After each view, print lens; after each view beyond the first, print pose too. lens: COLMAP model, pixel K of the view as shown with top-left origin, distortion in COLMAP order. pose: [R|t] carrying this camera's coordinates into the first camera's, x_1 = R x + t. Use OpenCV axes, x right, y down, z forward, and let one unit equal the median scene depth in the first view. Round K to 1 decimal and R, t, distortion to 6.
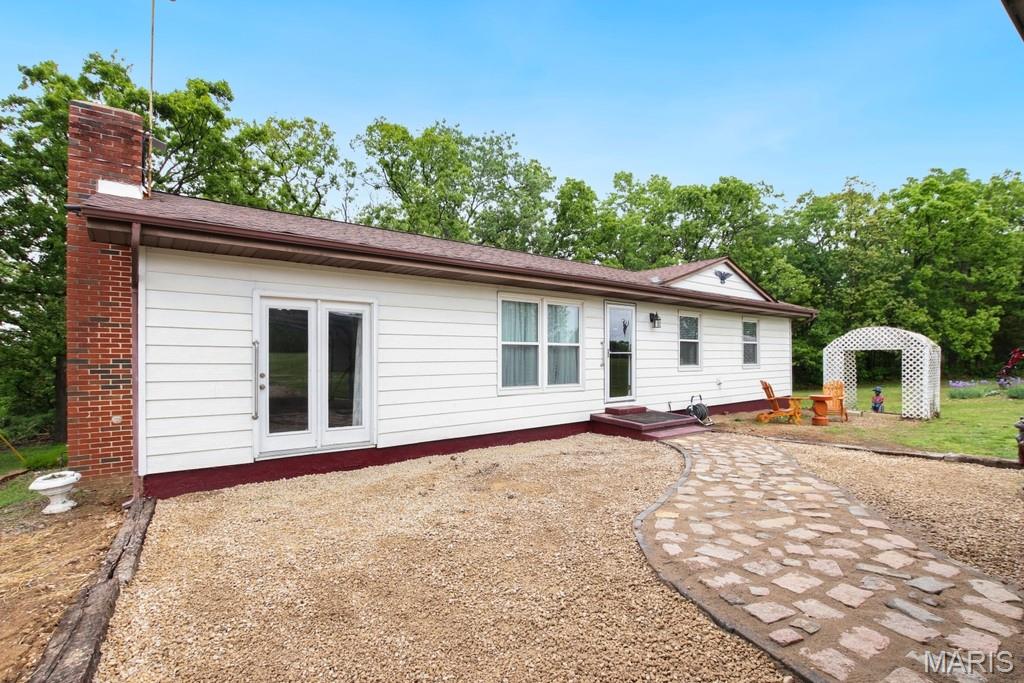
lens RADIAL K [[480.2, 0, 514.2], [0, 480.2, 346.2], [0, 0, 1]] dist [-0.032652, 0.002560]
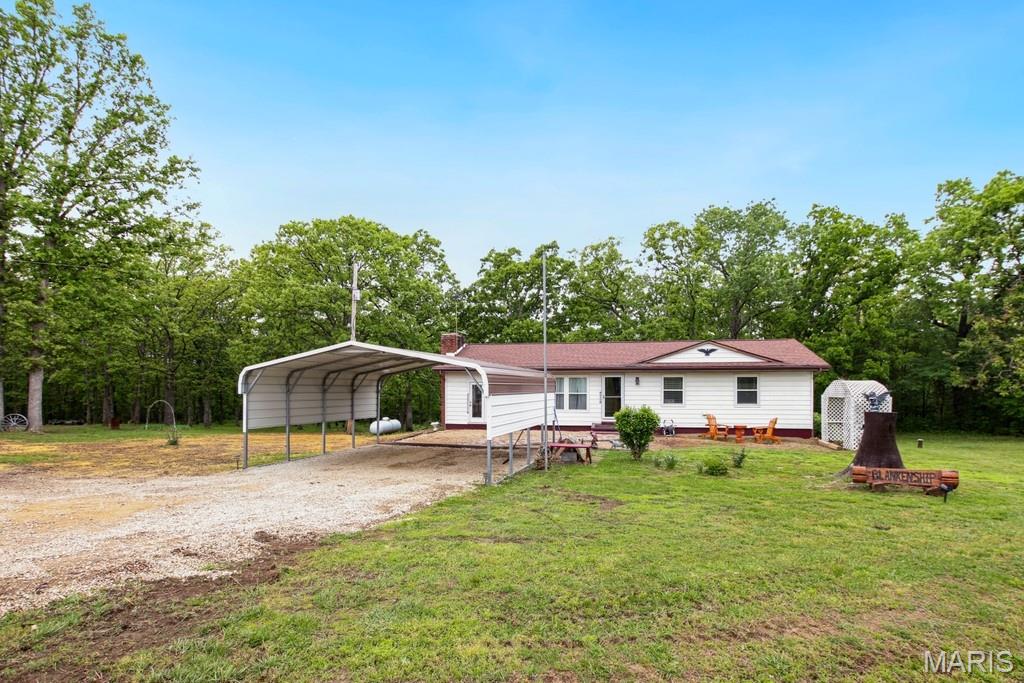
lens RADIAL K [[480.2, 0, 519.4], [0, 480.2, 364.3], [0, 0, 1]] dist [-0.032652, 0.002560]
pose [[0.648822, -0.023998, -0.760562, 1.997701], [0.015571, 0.999712, -0.018260, -0.125360], [0.760781, 0.000005, 0.649009, -0.912796]]
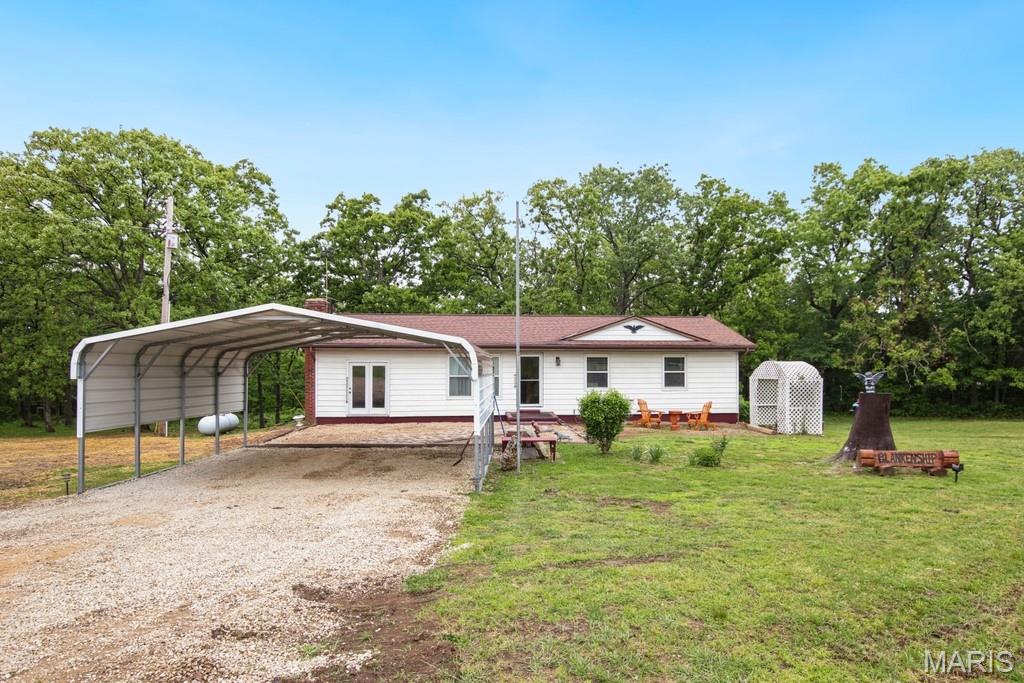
lens RADIAL K [[576.3, 0, 511.2], [0, 576.3, 340.0], [0, 0, 1]] dist [-0.024919, 0.004265]
pose [[0.842717, -0.016638, -0.538099, 1.683999], [0.008390, 0.999807, -0.017774, -0.126490], [0.538291, 0.010464, 0.842694, -1.118634]]
